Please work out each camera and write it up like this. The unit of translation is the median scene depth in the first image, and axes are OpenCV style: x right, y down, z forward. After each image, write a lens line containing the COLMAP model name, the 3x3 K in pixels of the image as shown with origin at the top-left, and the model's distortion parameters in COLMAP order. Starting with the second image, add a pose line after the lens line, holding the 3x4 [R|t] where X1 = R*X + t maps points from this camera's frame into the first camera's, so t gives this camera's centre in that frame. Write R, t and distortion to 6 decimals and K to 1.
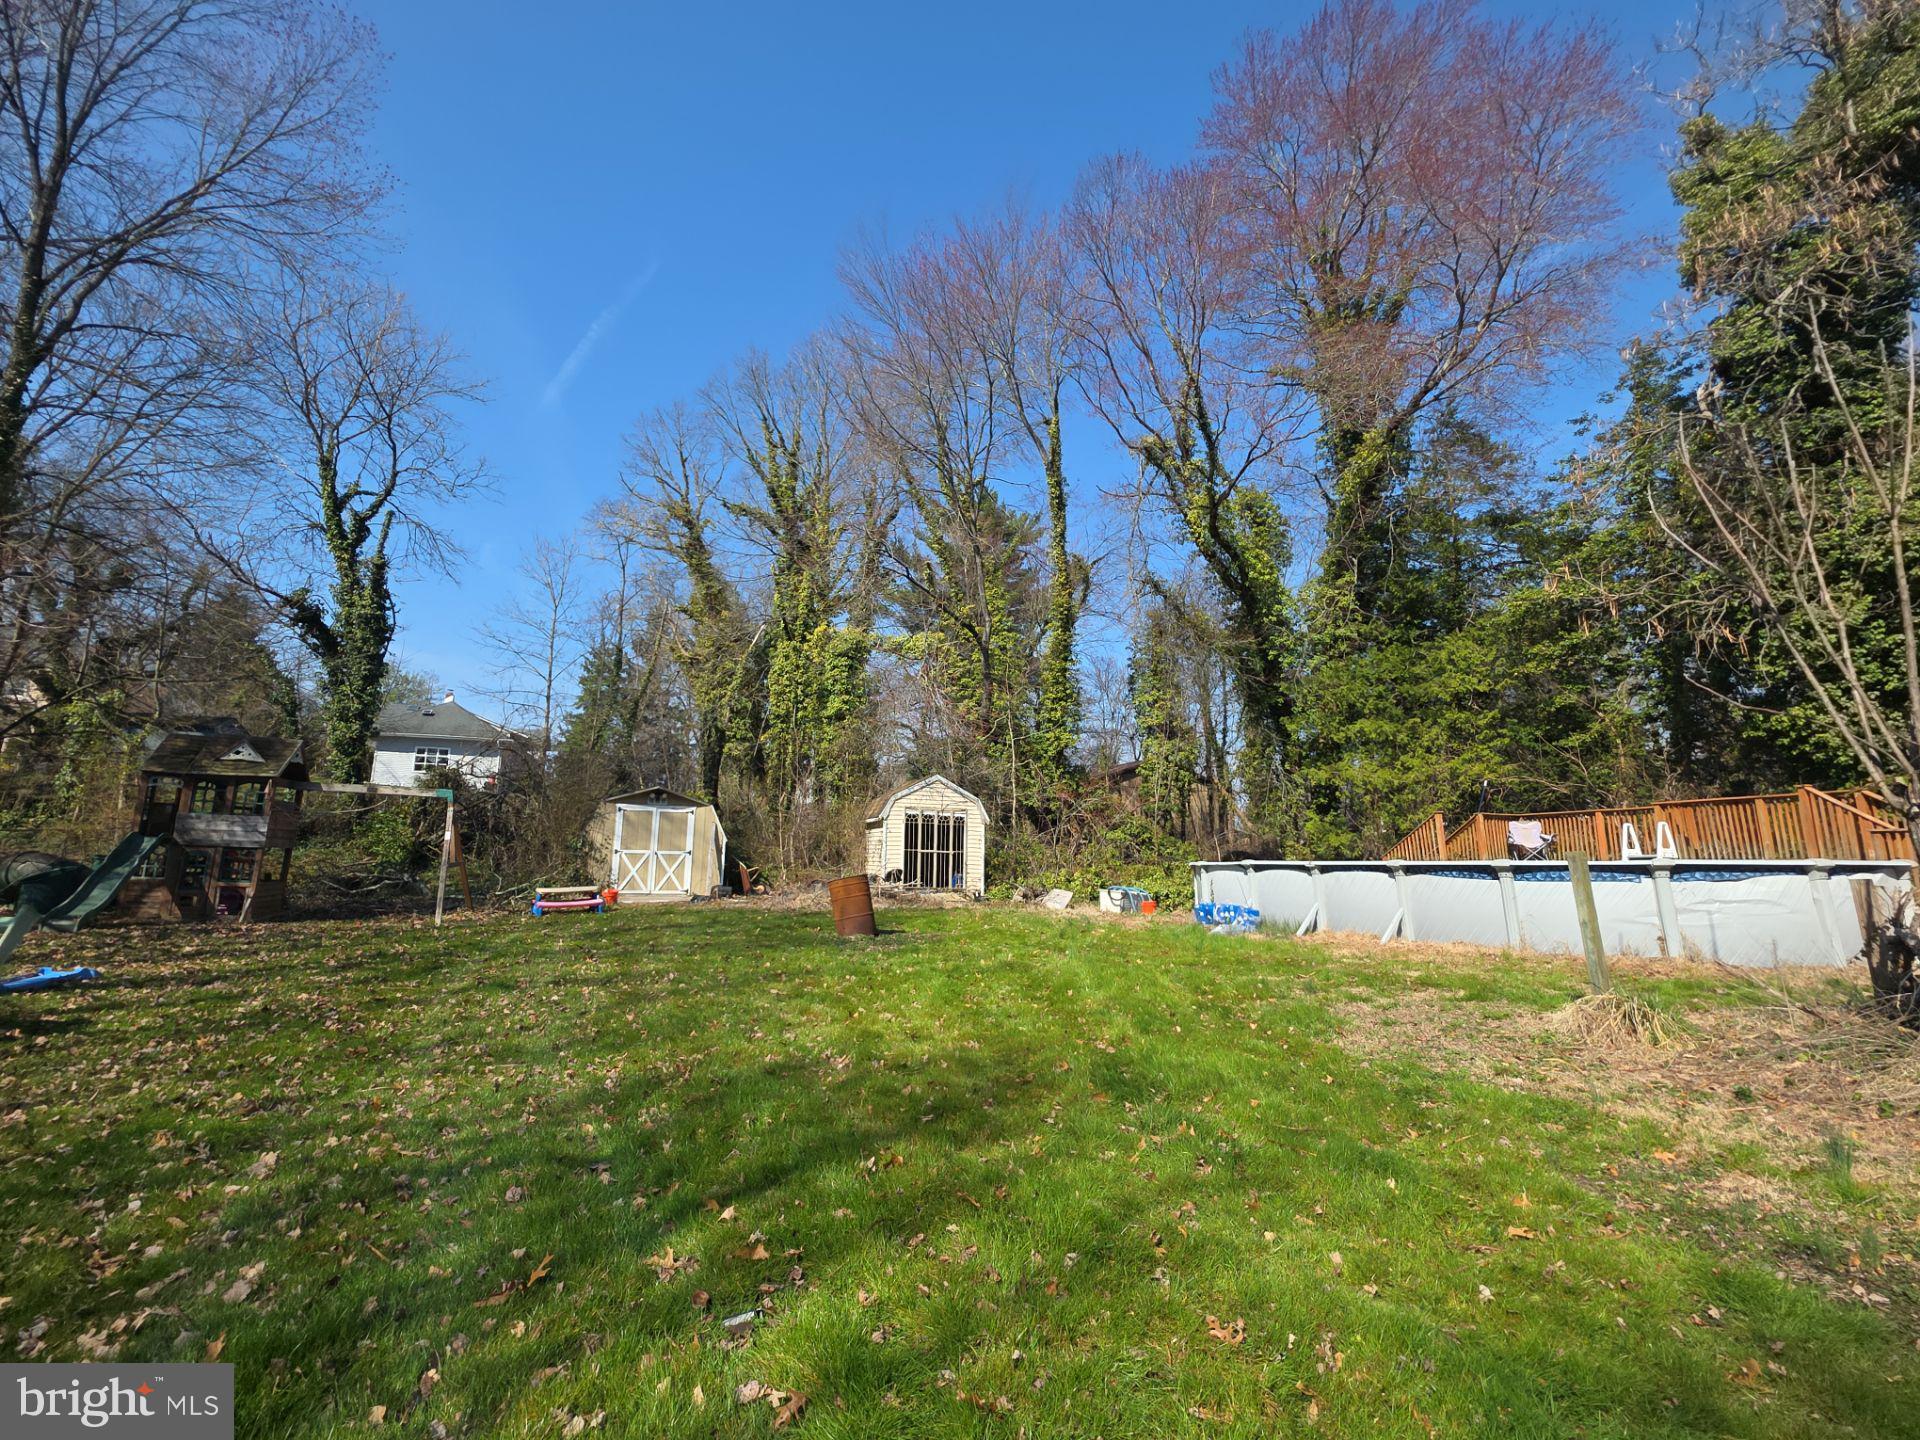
lens RADIAL K [[849.8, 0, 960.0], [0, 849.8, 712.7], [0, 0, 1]] dist [0.009226, -0.000113]
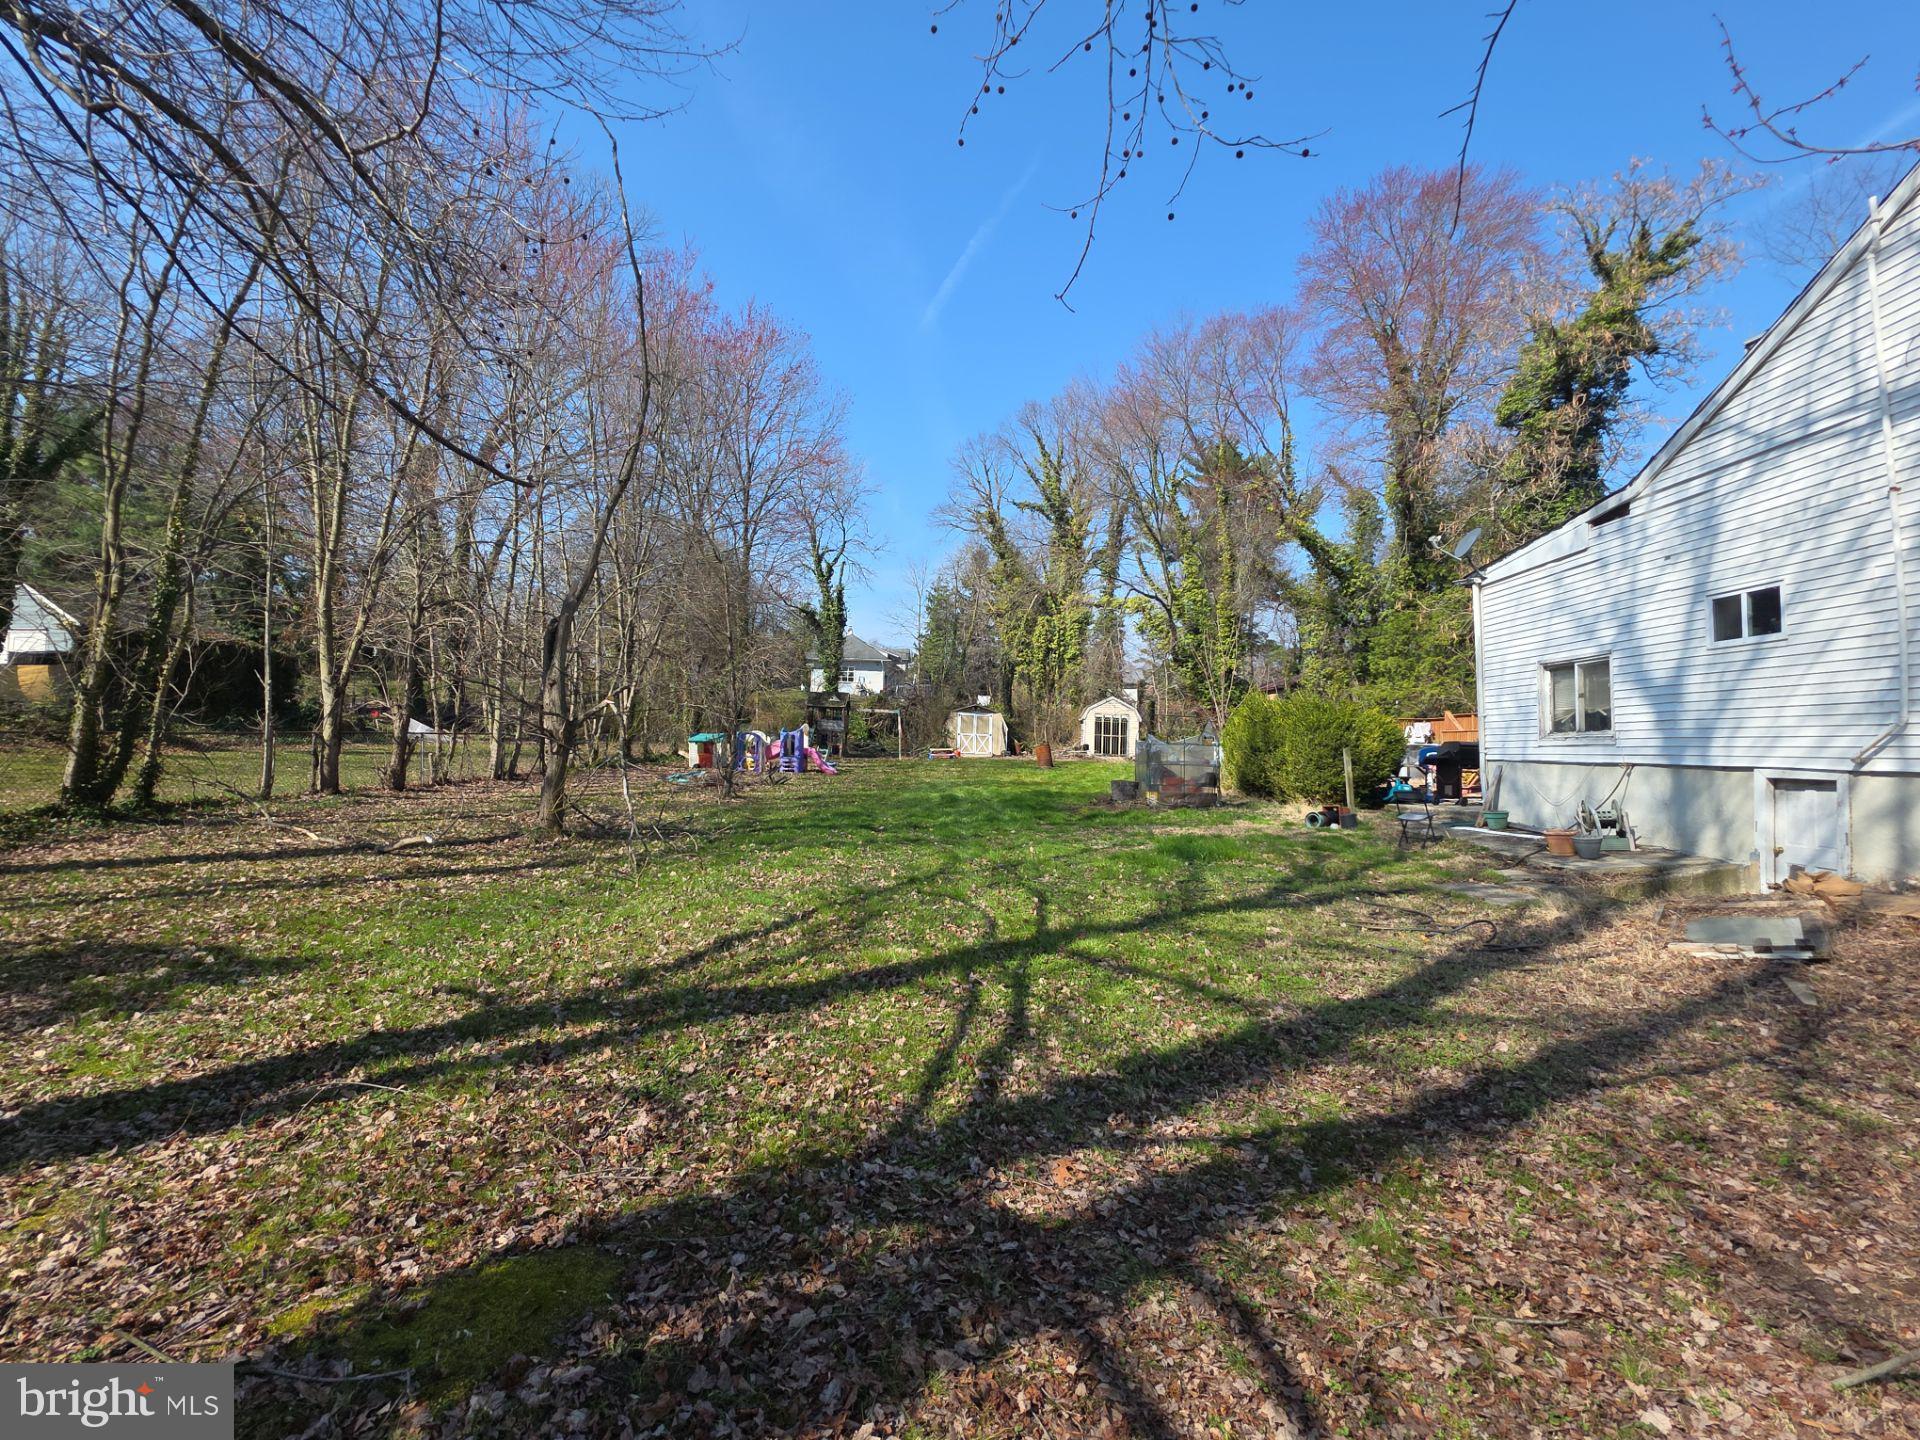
lens RADIAL K [[849.8, 0, 960.0], [0, 849.8, 712.7], [0, 0, 1]] dist [0.009226, -0.000113]
pose [[0.932263, 0.002530, -0.361772, 0.291564], [0.047402, 0.990501, 0.129077, -0.129902], [0.358662, -0.137482, 0.923288, -0.755478]]
